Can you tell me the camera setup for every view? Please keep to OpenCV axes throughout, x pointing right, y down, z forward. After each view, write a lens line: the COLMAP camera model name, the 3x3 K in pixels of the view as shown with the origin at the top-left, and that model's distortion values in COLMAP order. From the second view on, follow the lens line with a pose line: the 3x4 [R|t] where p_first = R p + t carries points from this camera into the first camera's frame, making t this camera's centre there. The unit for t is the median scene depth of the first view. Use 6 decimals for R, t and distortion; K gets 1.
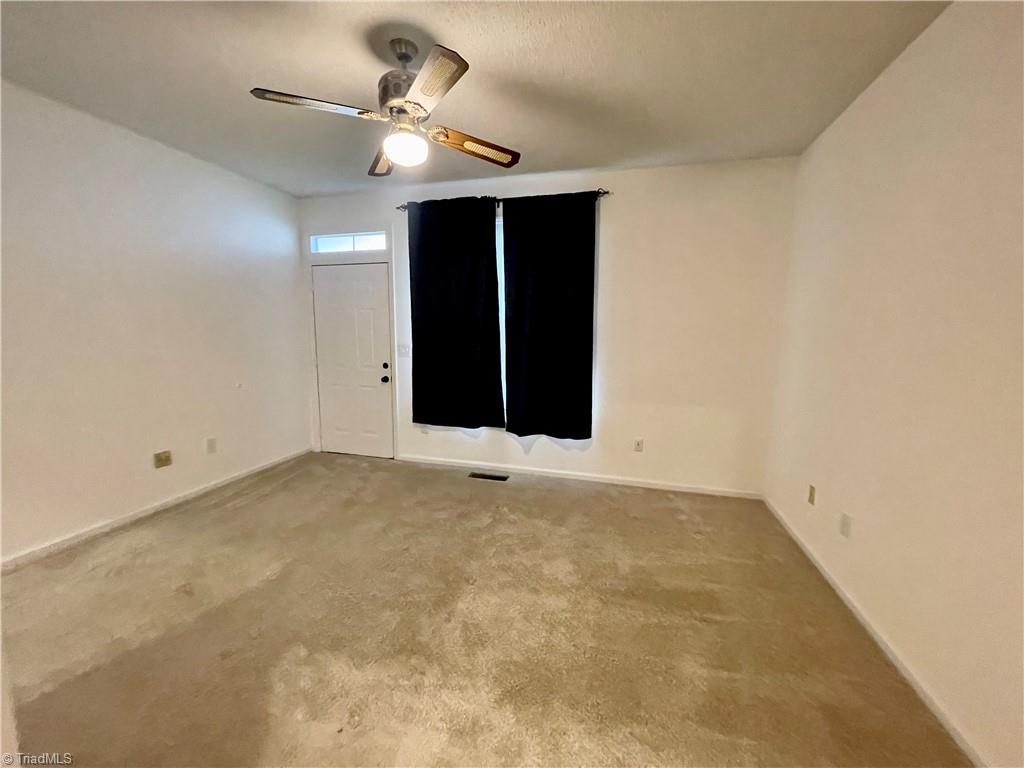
lens RADIAL K [[411.3, 0, 511.7], [0, 411.3, 382.3], [0, 0, 1]] dist [0.000353, 0.000002]
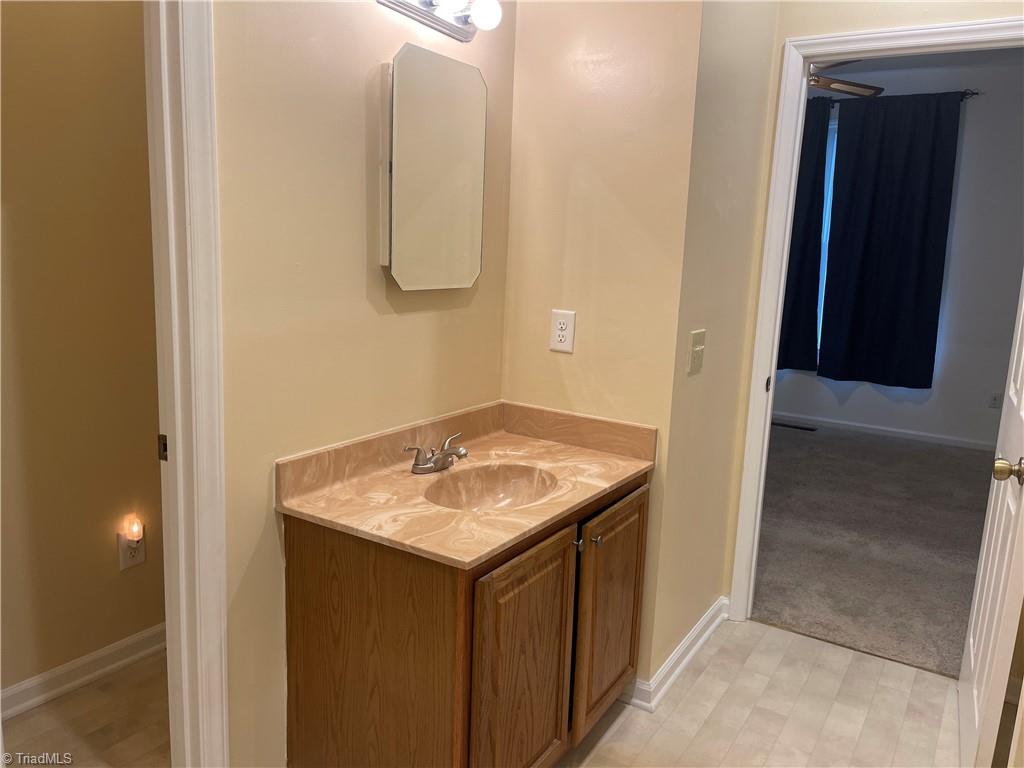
lens RADIAL K [[770.7, 0, 512.0], [0, 770.7, 386.9], [0, 0, 1]] dist [0.045547, -0.060277]
pose [[0.953676, 0.067684, -0.293123, -0.156700], [-0.053690, 0.997012, 0.055537, 0.098111], [0.296006, -0.037227, 0.954460, -0.762056]]
